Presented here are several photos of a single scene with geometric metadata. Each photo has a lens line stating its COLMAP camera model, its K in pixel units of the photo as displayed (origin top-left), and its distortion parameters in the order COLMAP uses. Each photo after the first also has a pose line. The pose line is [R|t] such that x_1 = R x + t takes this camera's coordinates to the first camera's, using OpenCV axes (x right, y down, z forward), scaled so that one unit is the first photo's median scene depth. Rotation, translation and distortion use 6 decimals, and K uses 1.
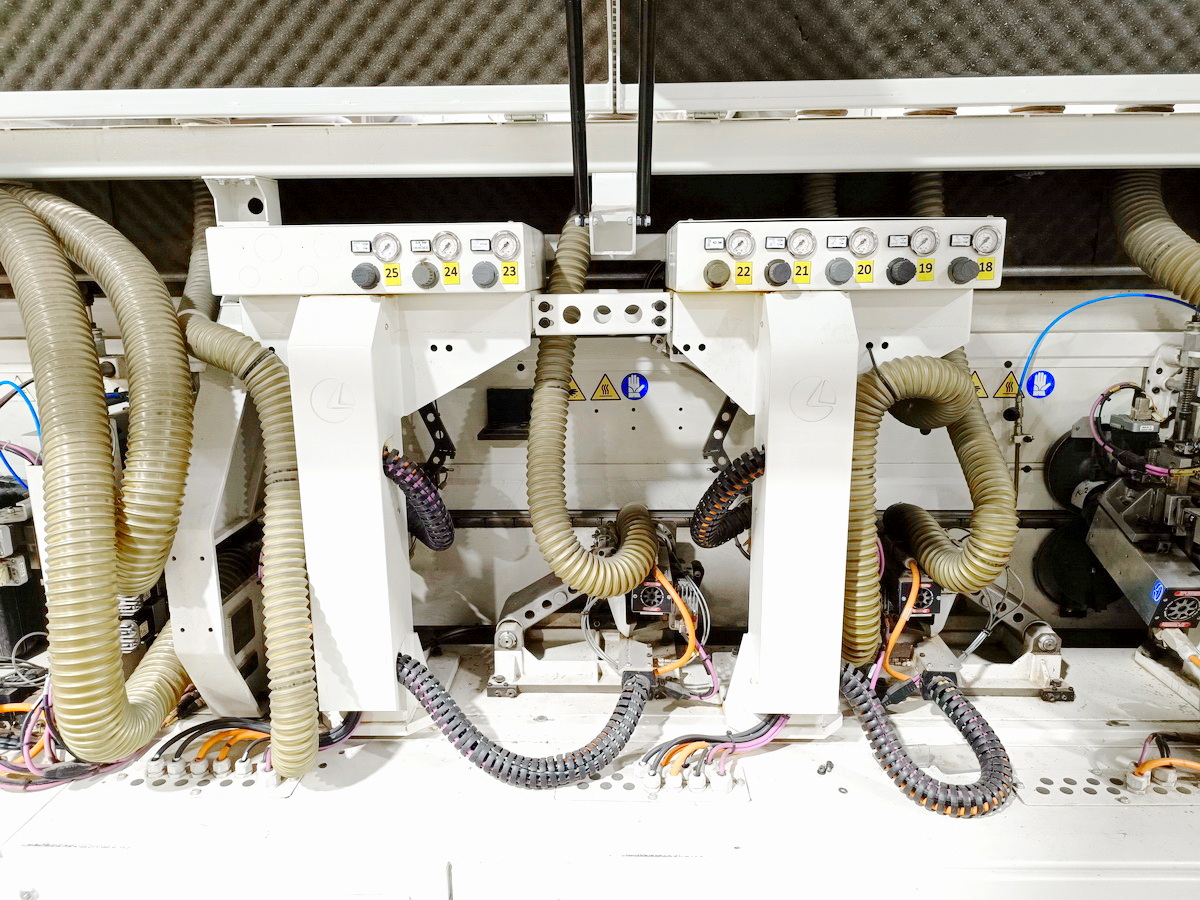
lens RADIAL K [[832.6, 0, 599.1], [0, 832.6, 455.4], [0, 0, 1]] dist [0.037351, -0.035981]
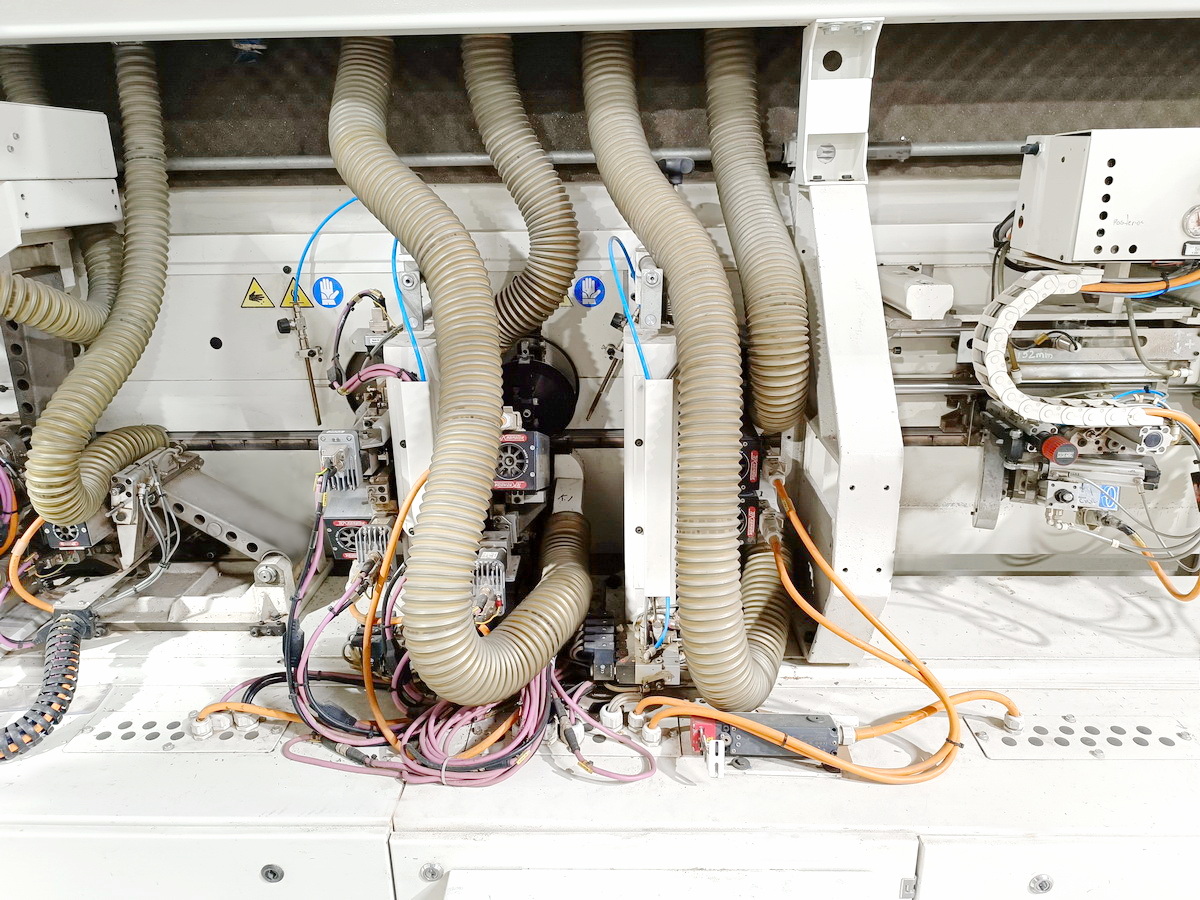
lens RADIAL K [[832.6, 0, 607.4], [0, 832.6, 453.3], [0, 0, 1]] dist [0.037351, -0.035981]
pose [[0.999988, -0.003171, 0.003644, 0.832756], [0.002753, 0.993987, 0.109467, -0.010105], [-0.003969, -0.109456, 0.993984, 0.080990]]
